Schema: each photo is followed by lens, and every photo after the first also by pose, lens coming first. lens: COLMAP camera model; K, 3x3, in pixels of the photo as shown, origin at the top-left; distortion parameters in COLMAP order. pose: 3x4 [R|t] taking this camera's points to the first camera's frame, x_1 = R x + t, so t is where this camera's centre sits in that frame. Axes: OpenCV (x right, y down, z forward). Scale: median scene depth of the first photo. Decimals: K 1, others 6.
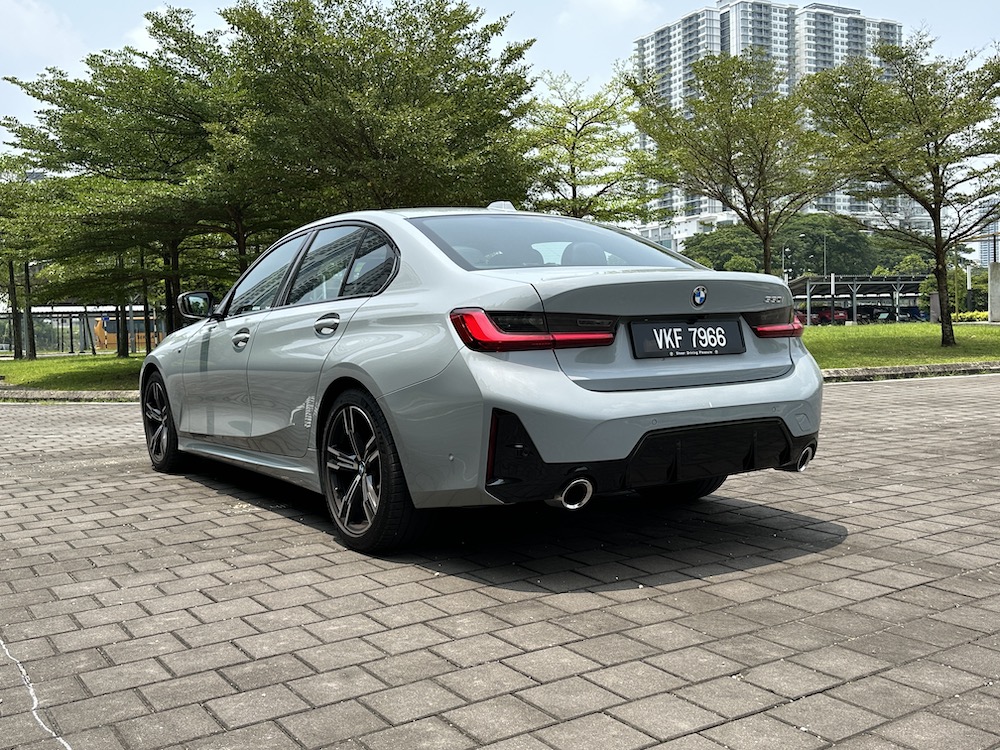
lens RADIAL K [[984.7, 0, 500.0], [0, 984.7, 375.0], [0, 0, 1]] dist [0.144719, -0.253784]
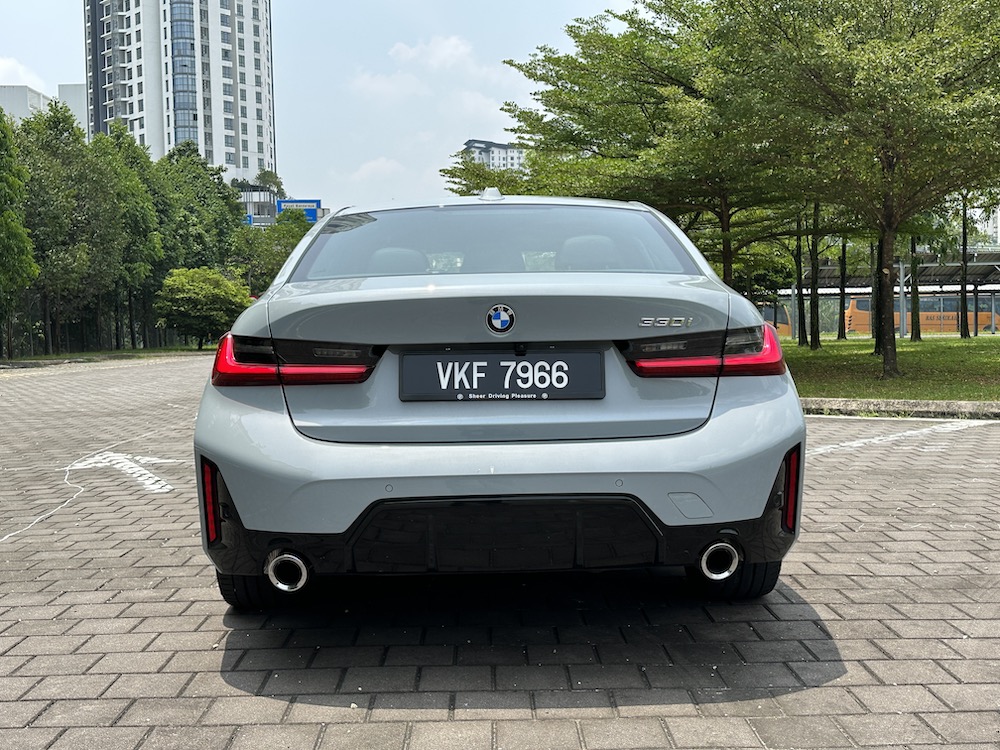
lens RADIAL K [[1136.8, 0, 500.0], [0, 1136.8, 375.0], [0, 0, 1]] dist [0.186107, -0.452187]
pose [[0.846340, 0.038707, -0.531235, 0.636670], [-0.035352, 0.999239, 0.016486, -0.051516], [0.531469, 0.004828, 0.847064, 0.293003]]
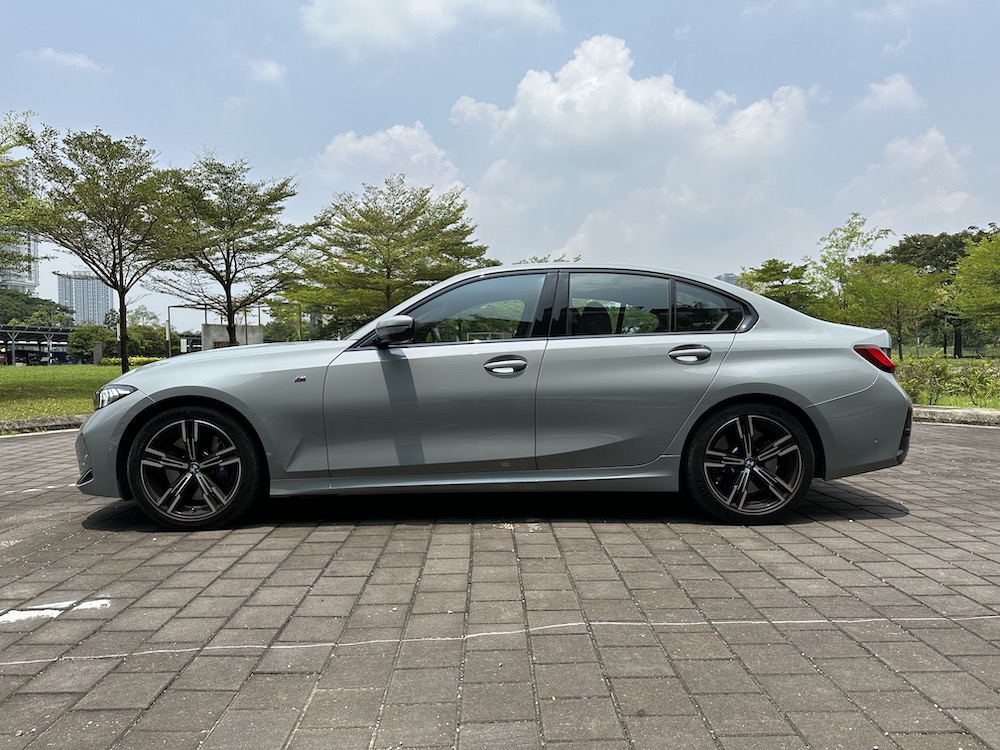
lens RADIAL K [[713.8, 0, 500.0], [0, 713.8, 375.0], [0, 0, 1]] dist [0.000234, -0.003003]
pose [[0.526713, 0.005969, 0.850022, -1.238011], [0.028899, 0.999272, -0.024924, -0.008844], [-0.849552, 0.037693, 0.526157, 0.855602]]
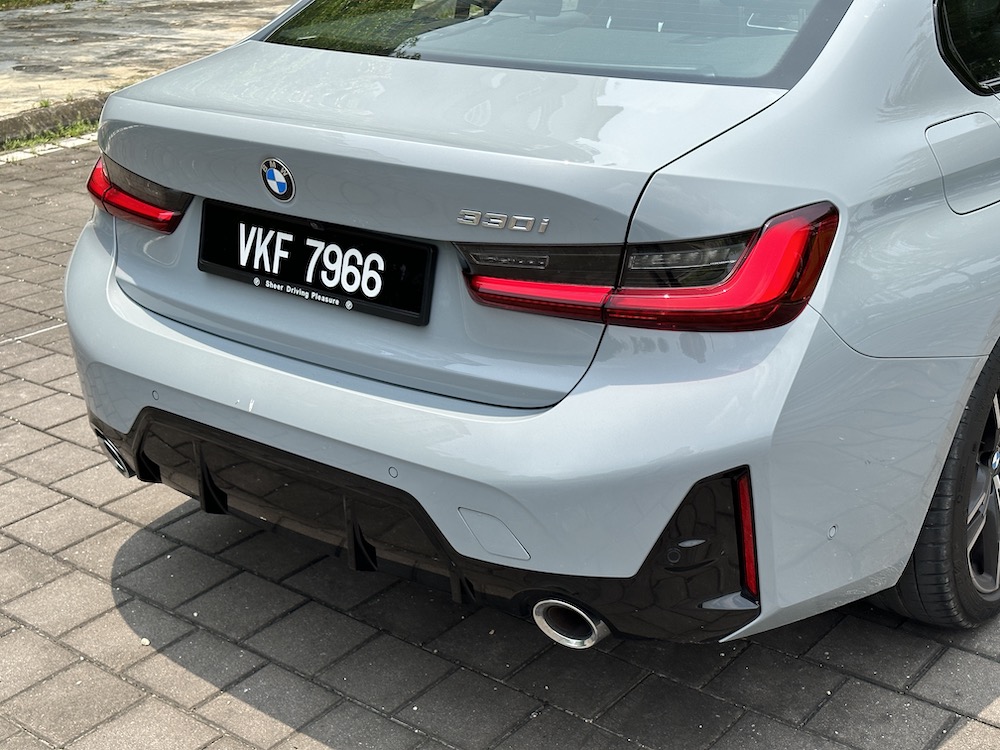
lens RADIAL K [[1383.4, 0, 500.0], [0, 1383.4, 375.0], [0, 0, 1]] dist [0.143352, -0.000427]
pose [[0.313183, 0.357371, -0.879888, 0.823757], [-0.038461, 0.930510, 0.364242, -0.231177], [0.948914, -0.080234, 0.305165, 0.884038]]
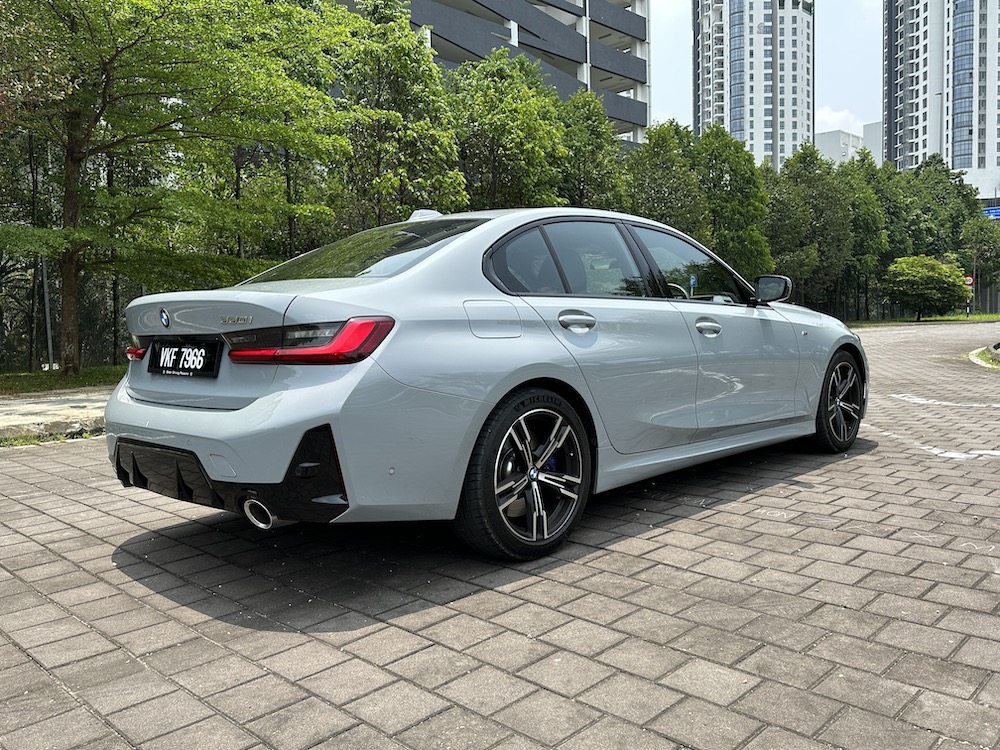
lens RADIAL K [[808.8, 0, 500.0], [0, 808.8, 375.0], [0, 0, 1]] dist [0.087190, -0.115809]
pose [[0.211438, 0.090463, -0.973196, 1.085001], [-0.024964, 0.995883, 0.087148, -0.101878], [0.977073, 0.005868, 0.212826, 1.145102]]
